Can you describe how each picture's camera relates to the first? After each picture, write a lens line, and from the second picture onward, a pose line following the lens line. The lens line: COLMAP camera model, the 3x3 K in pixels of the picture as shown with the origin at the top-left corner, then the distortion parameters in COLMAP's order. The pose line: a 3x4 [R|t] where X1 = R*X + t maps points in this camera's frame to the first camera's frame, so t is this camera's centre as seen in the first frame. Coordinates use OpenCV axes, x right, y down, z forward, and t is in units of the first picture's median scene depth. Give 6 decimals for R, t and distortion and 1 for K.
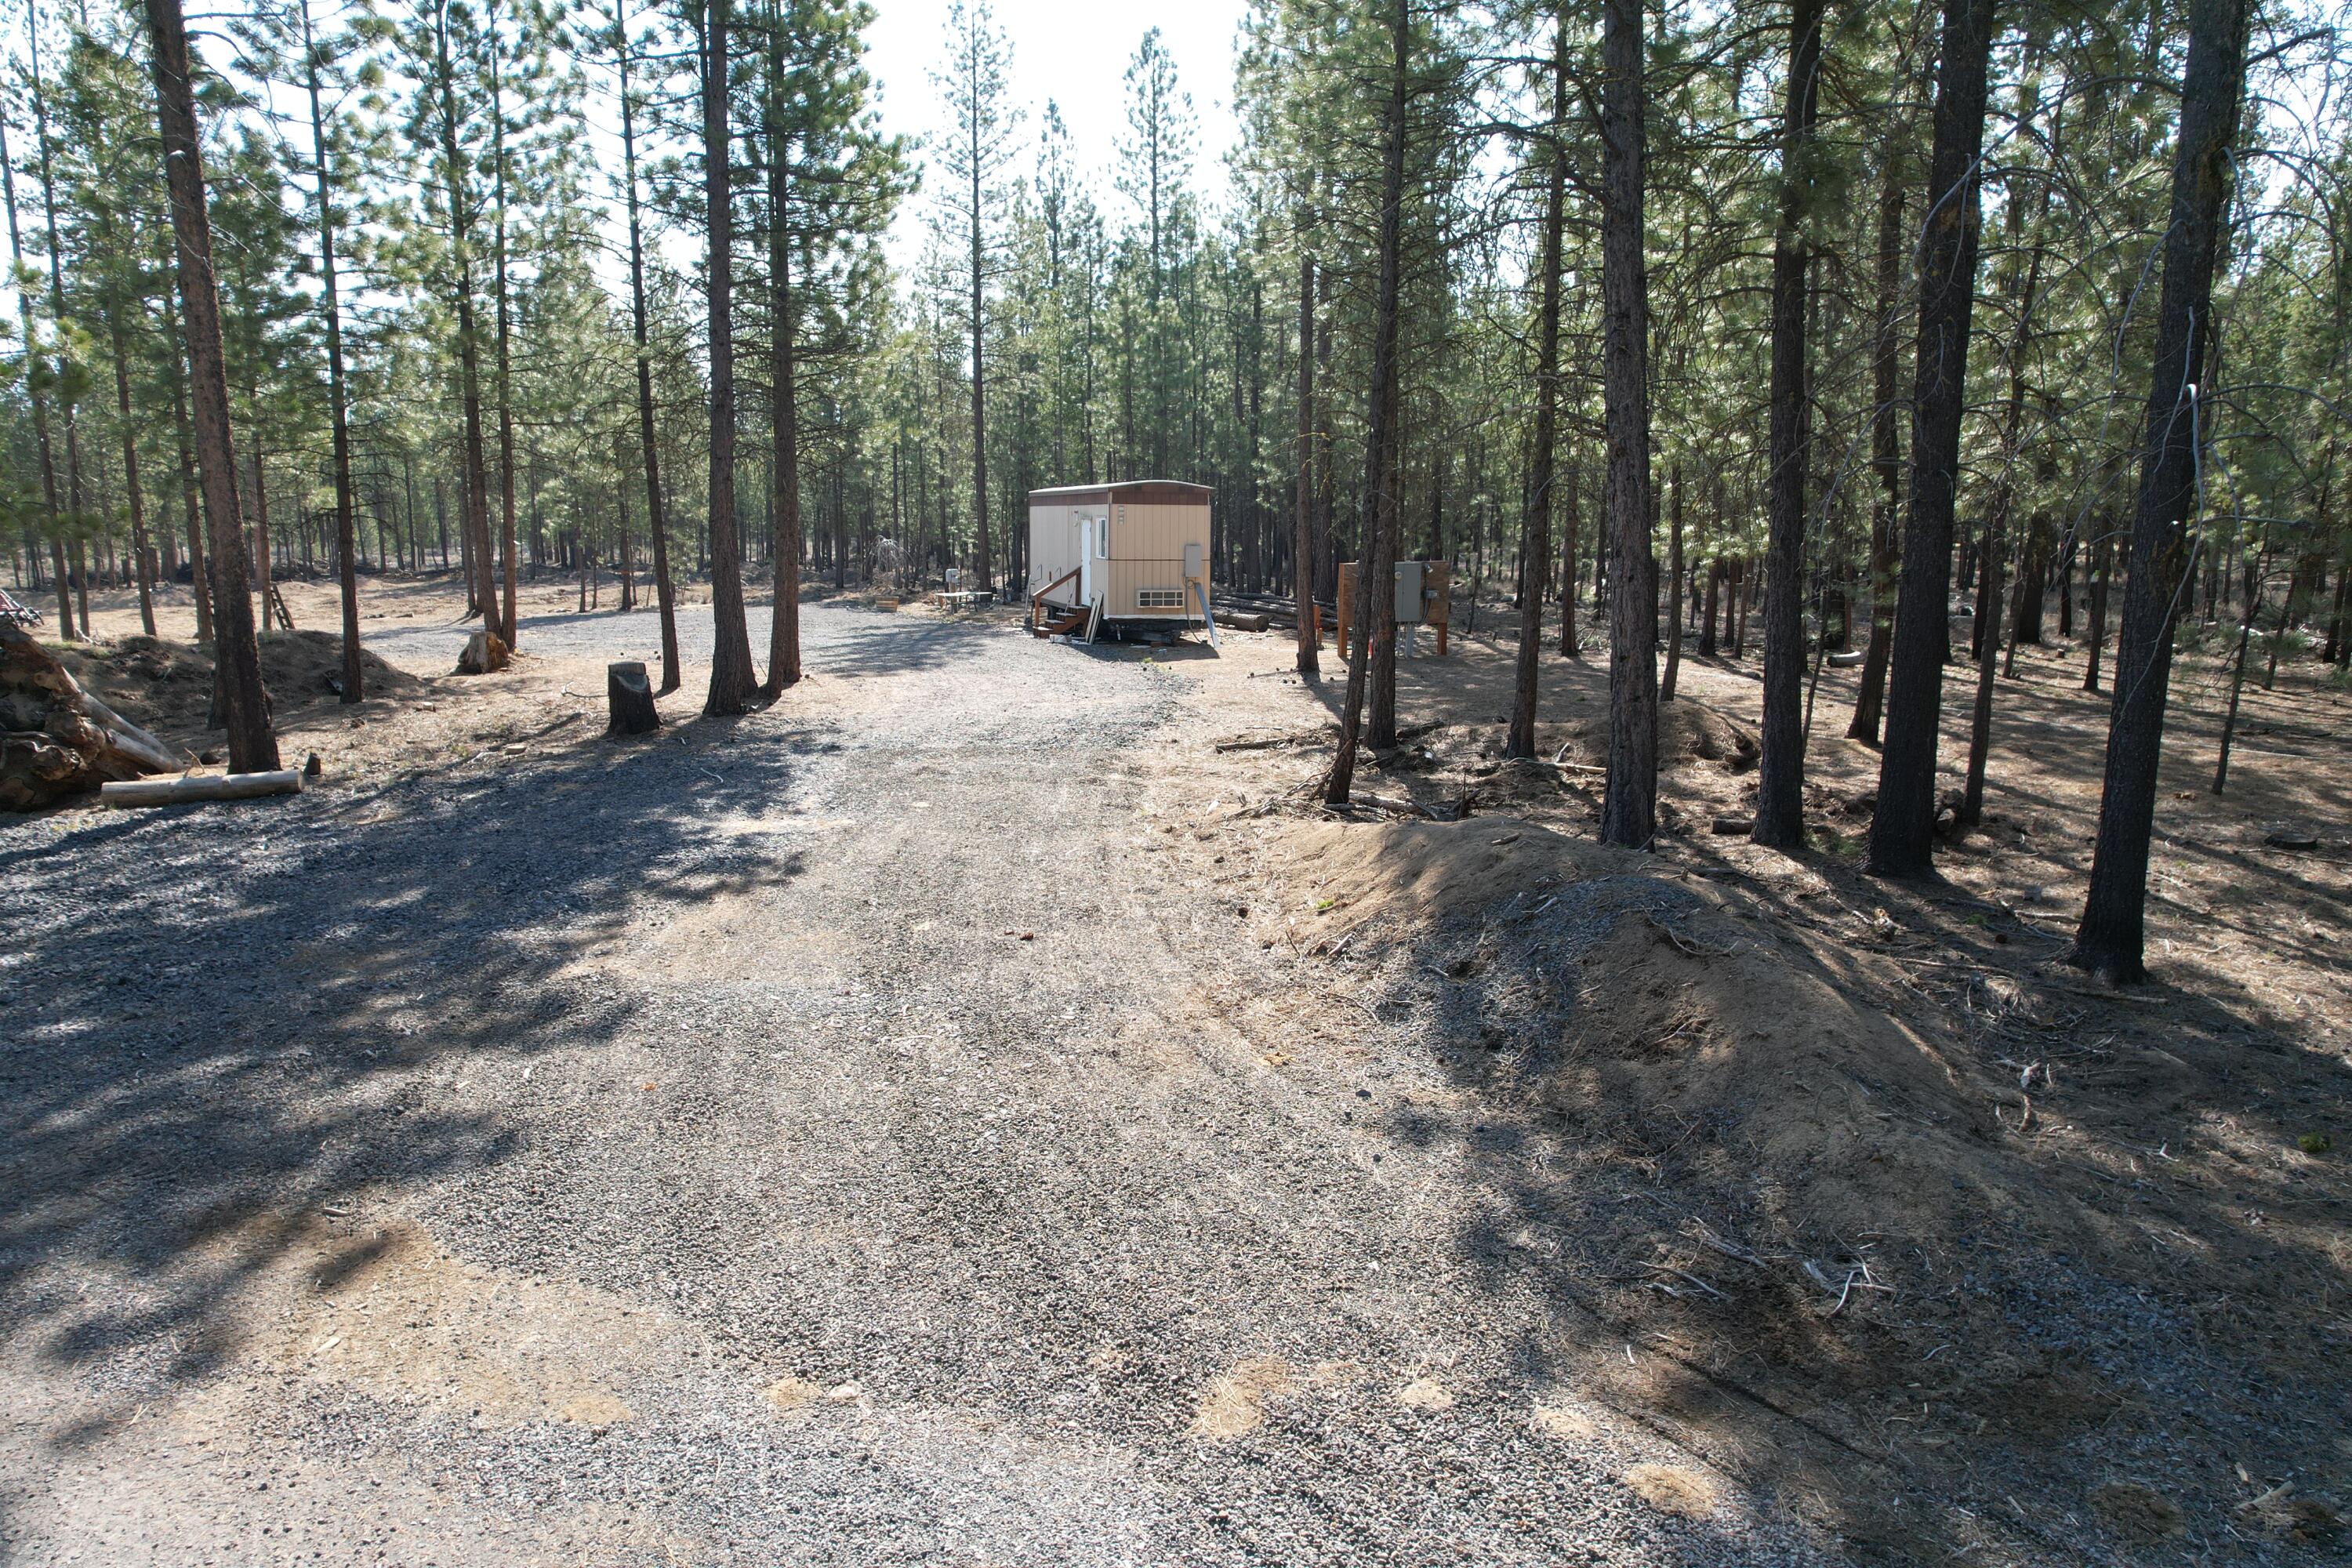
lens RADIAL K [[1497.1, 0, 1176.9], [0, 1497.1, 771.7], [0, 0, 1]] dist [-0.062971, 0.032974]
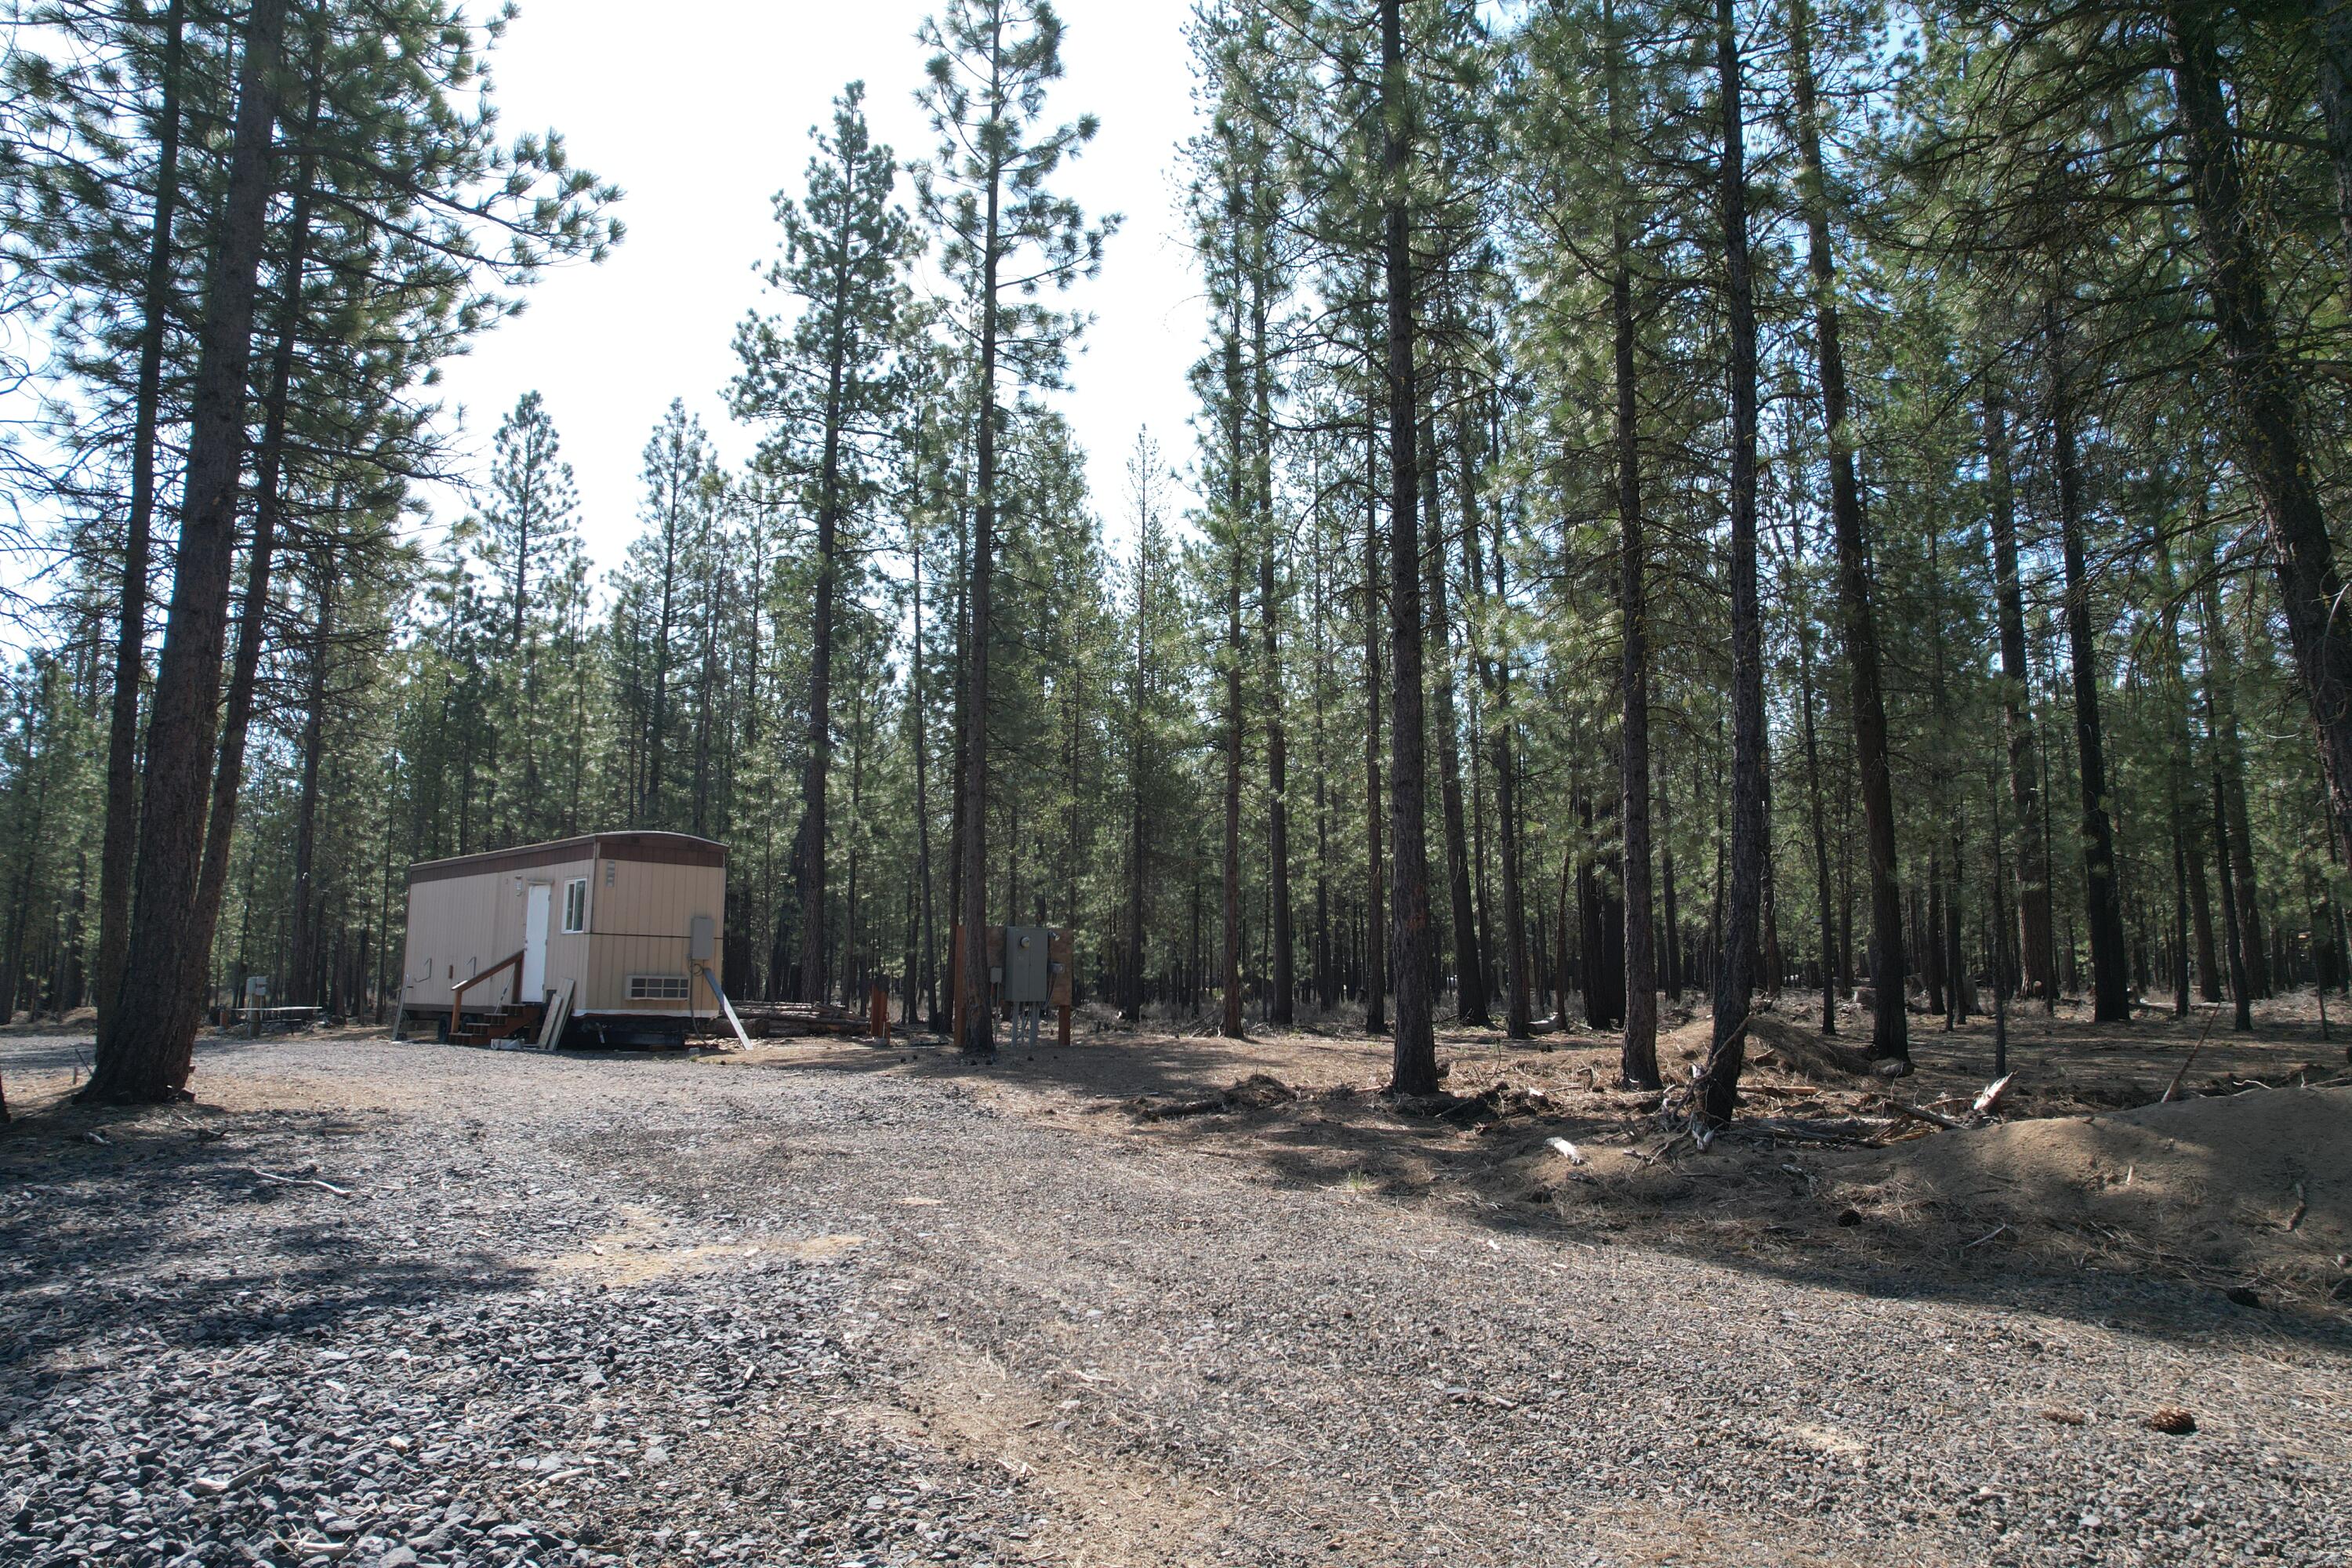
lens RADIAL K [[1497.1, 0, 1176.9], [0, 1497.1, 771.7], [0, 0, 1]] dist [-0.062971, 0.032974]
pose [[0.880194, 0.063395, 0.470362, -0.126442], [0.085308, 0.953767, -0.288186, 0.014968], [-0.466885, 0.293785, 0.834092, 0.214560]]
